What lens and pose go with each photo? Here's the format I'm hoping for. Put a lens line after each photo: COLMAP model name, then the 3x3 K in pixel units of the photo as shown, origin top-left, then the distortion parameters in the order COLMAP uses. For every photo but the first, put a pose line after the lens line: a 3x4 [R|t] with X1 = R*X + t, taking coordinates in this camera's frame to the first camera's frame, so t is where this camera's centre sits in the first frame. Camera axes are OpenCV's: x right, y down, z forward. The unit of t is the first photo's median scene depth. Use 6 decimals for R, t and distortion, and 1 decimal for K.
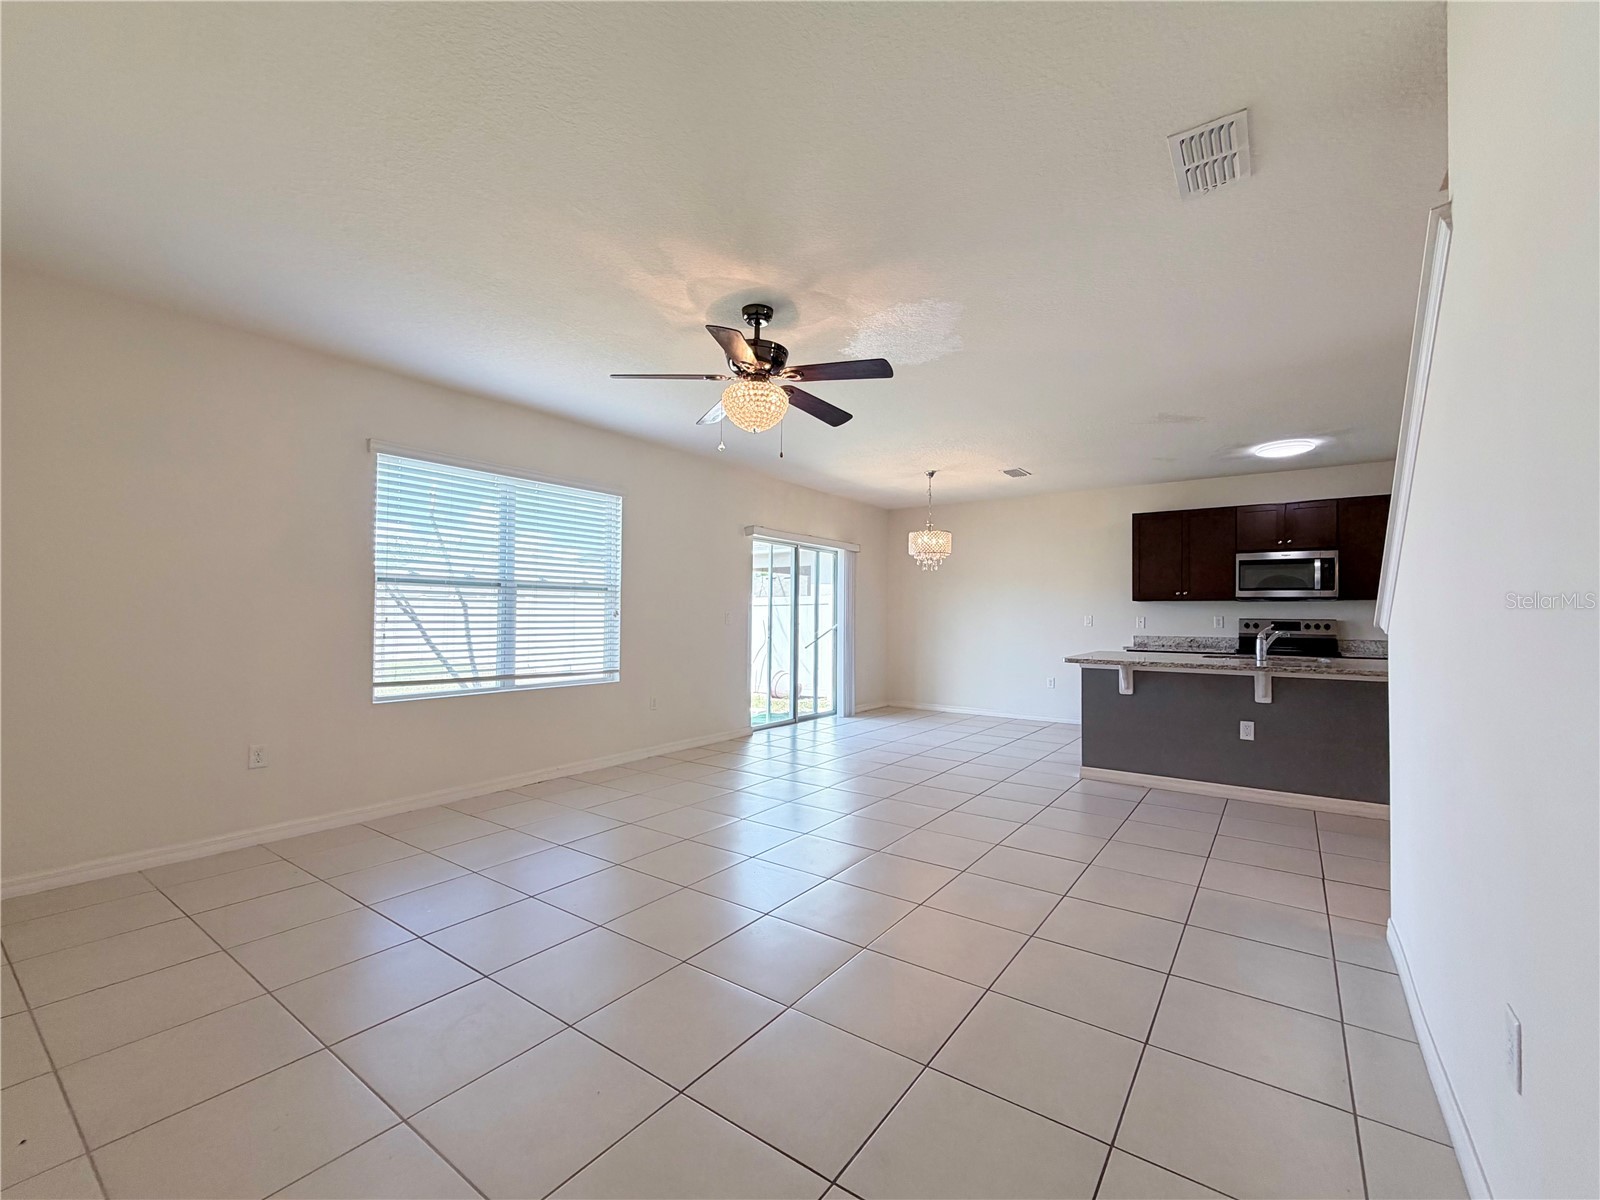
lens RADIAL K [[693.0, 0, 800.0], [0, 693.0, 600.0], [0, 0, 1]] dist [0.035817, 0.000128]
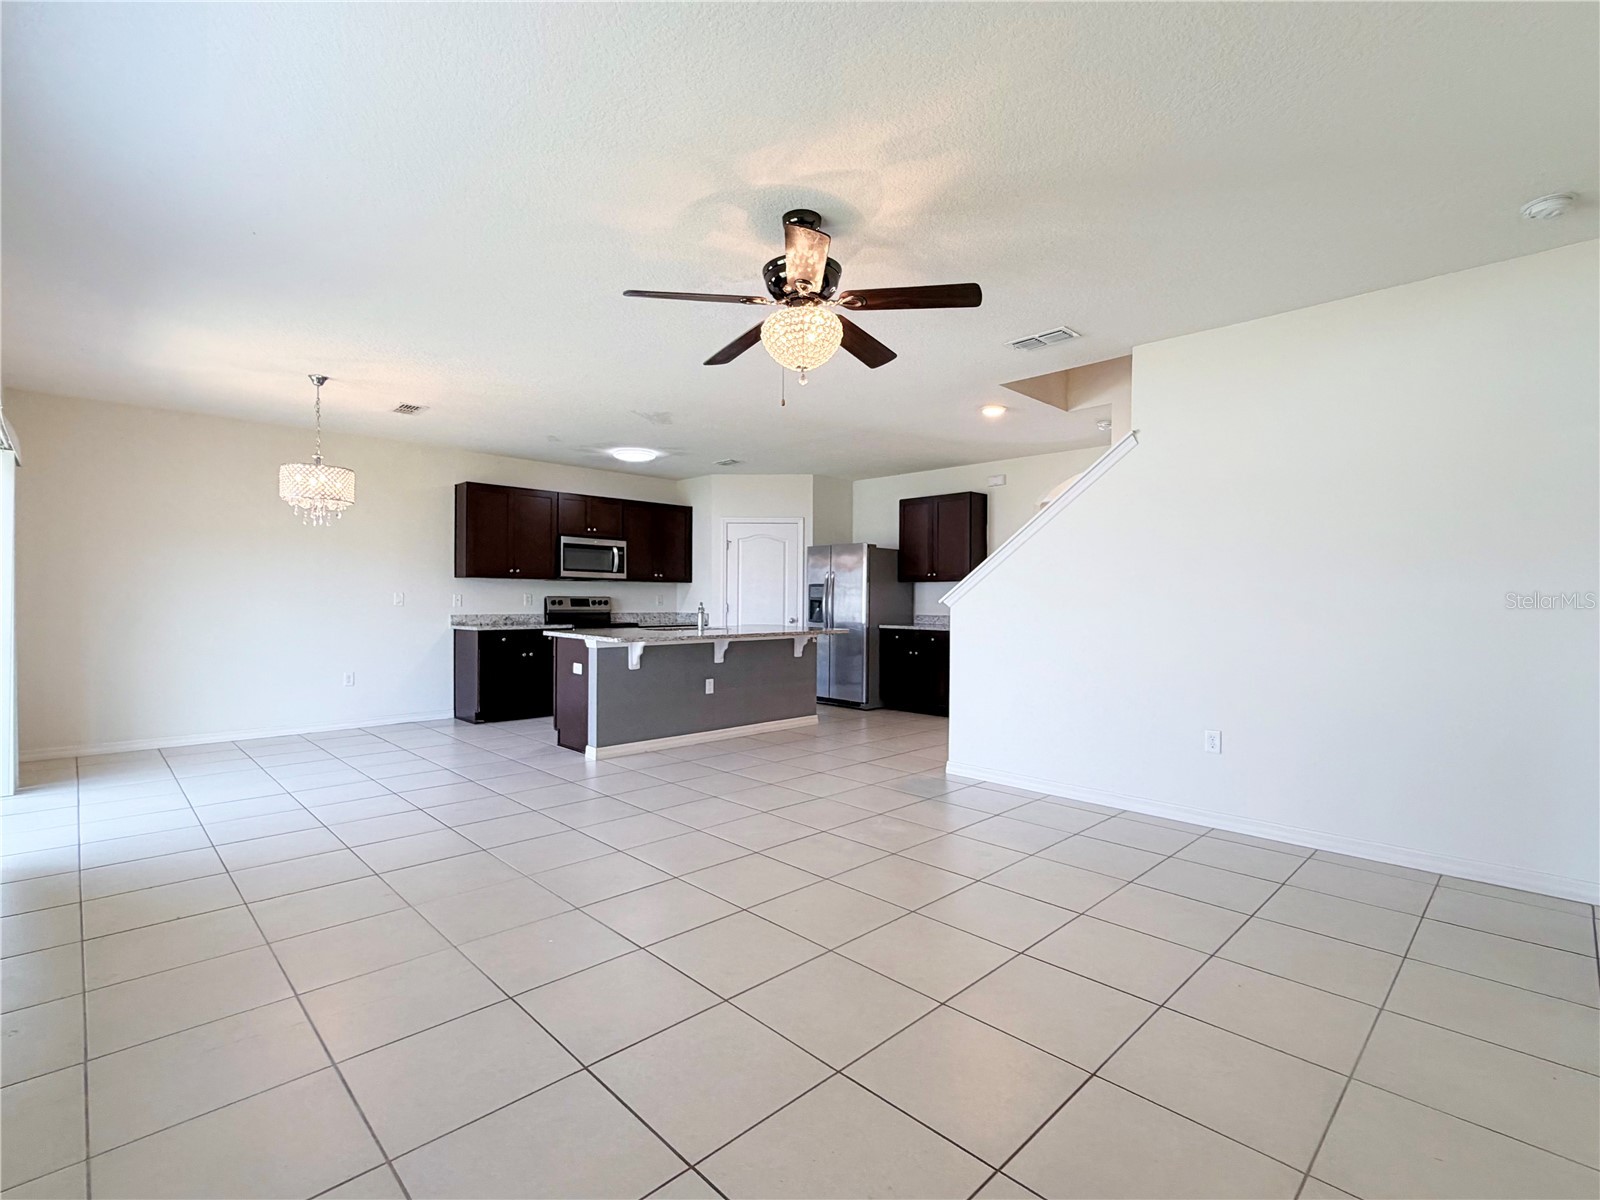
lens RADIAL K [[745.5, 0, 800.0], [0, 745.5, 600.0], [0, 0, 1]] dist [-0.001508, -0.000166]
pose [[0.191373, -0.005828, 0.981500, -0.446761], [-0.026467, 0.999588, 0.011096, 0.009845], [-0.981160, -0.028101, 0.191140, 0.424040]]
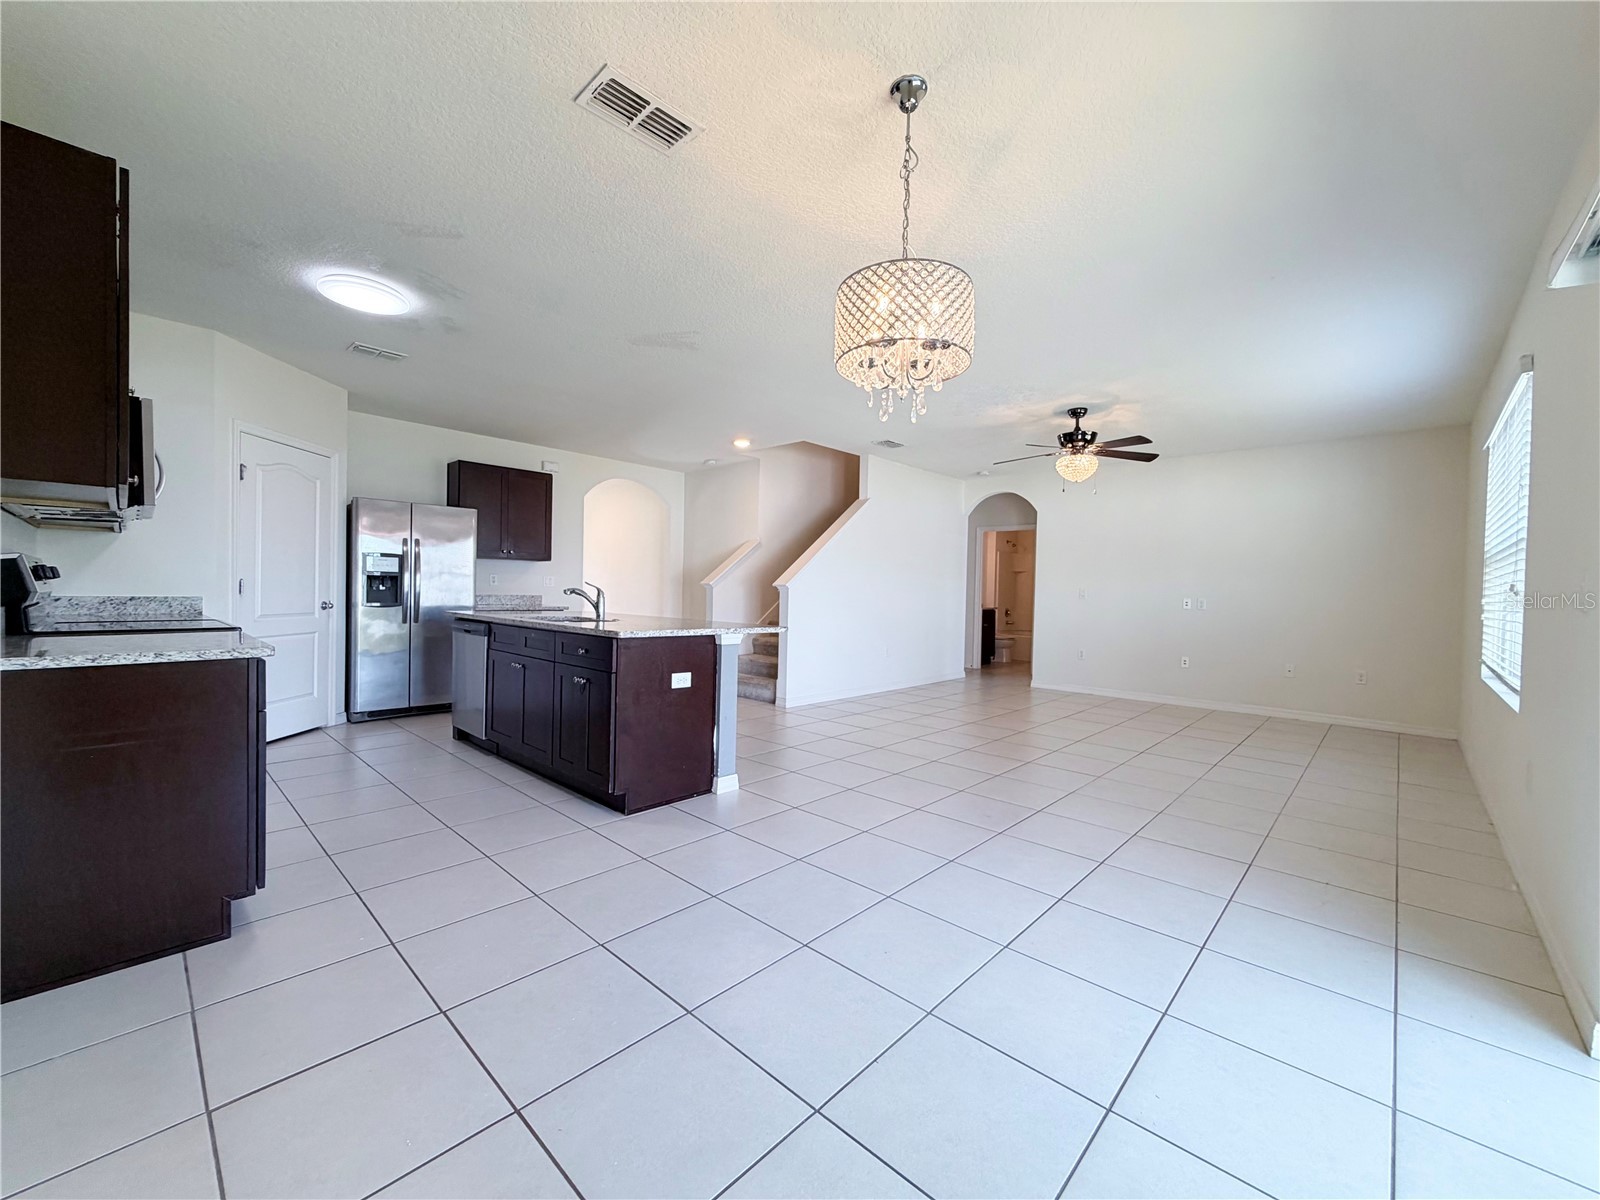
lens RADIAL K [[644.4, 0, 800.0], [0, 644.4, 600.0], [0, 0, 1]] dist [0.000711, 0.000114]
pose [[-0.988328, -0.029377, 0.149479, 0.189423], [-0.030678, 0.999509, -0.006402, 0.042446], [-0.149217, -0.010913, -0.988744, 1.341083]]
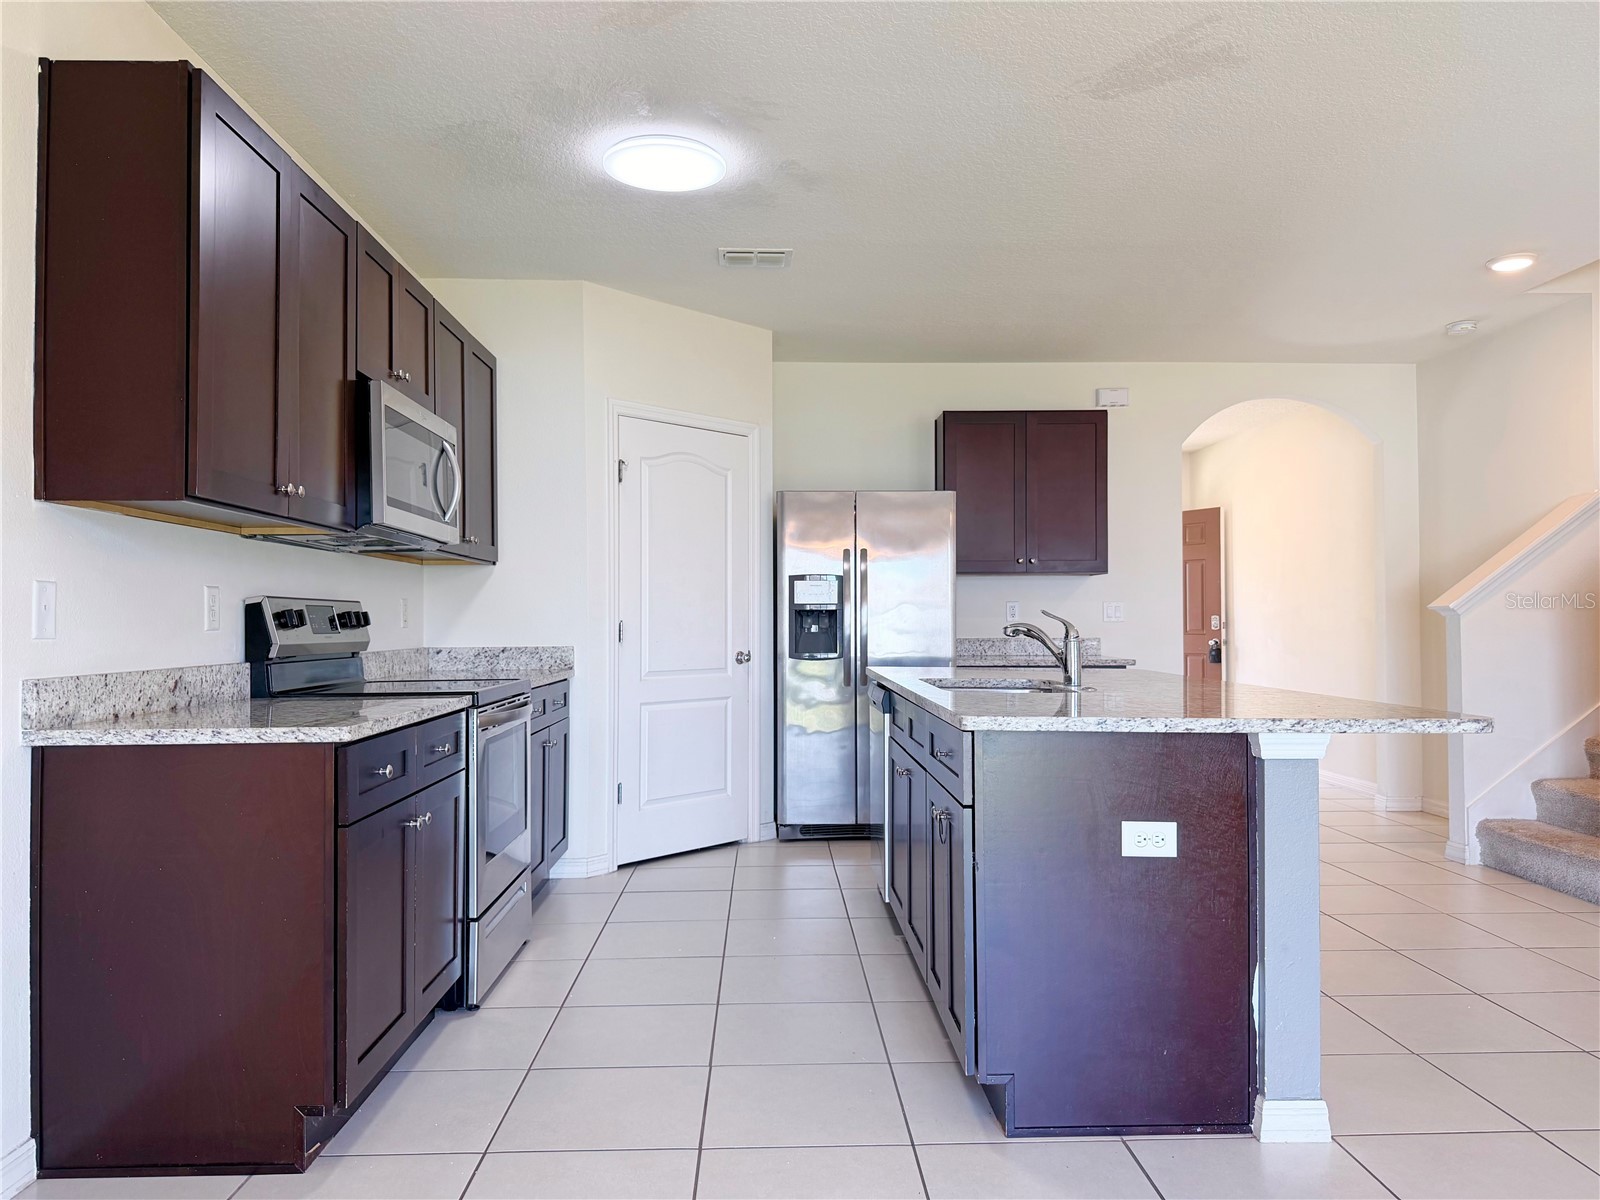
lens RADIAL K [[1124.5, 0, 800.0], [0, 1124.5, 600.0], [0, 0, 1]] dist [0.123885, -0.177749]
pose [[-0.594894, 0.010405, 0.803737, 0.119334], [-0.018232, 0.999484, -0.026434, 0.038662], [-0.803597, -0.030379, -0.594398, 1.166668]]
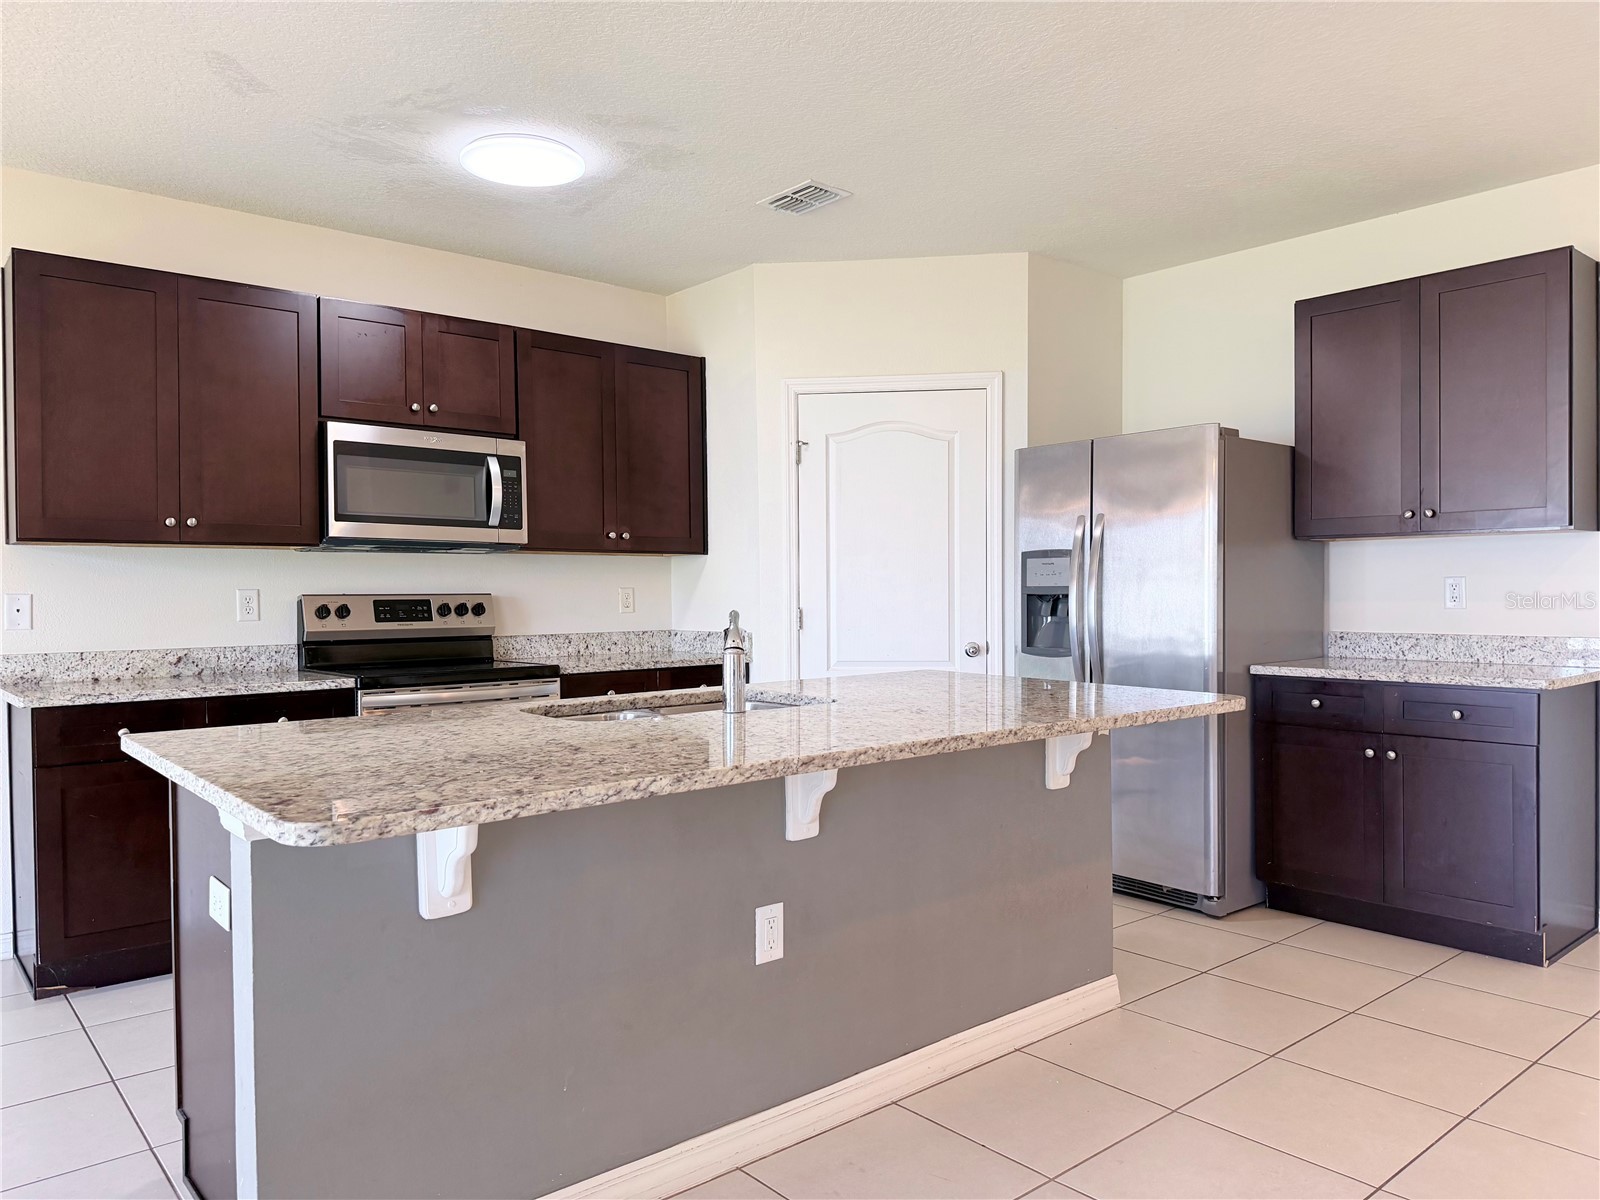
lens RADIAL K [[1124.5, 0, 800.0], [0, 1124.5, 600.0], [0, 0, 1]] dist [0.123885, -0.177749]
pose [[0.259283, -0.017479, 0.965643, 0.093352], [-0.011318, 0.999713, 0.021135, 0.013747], [-0.965735, -0.016409, 0.259010, 0.606512]]
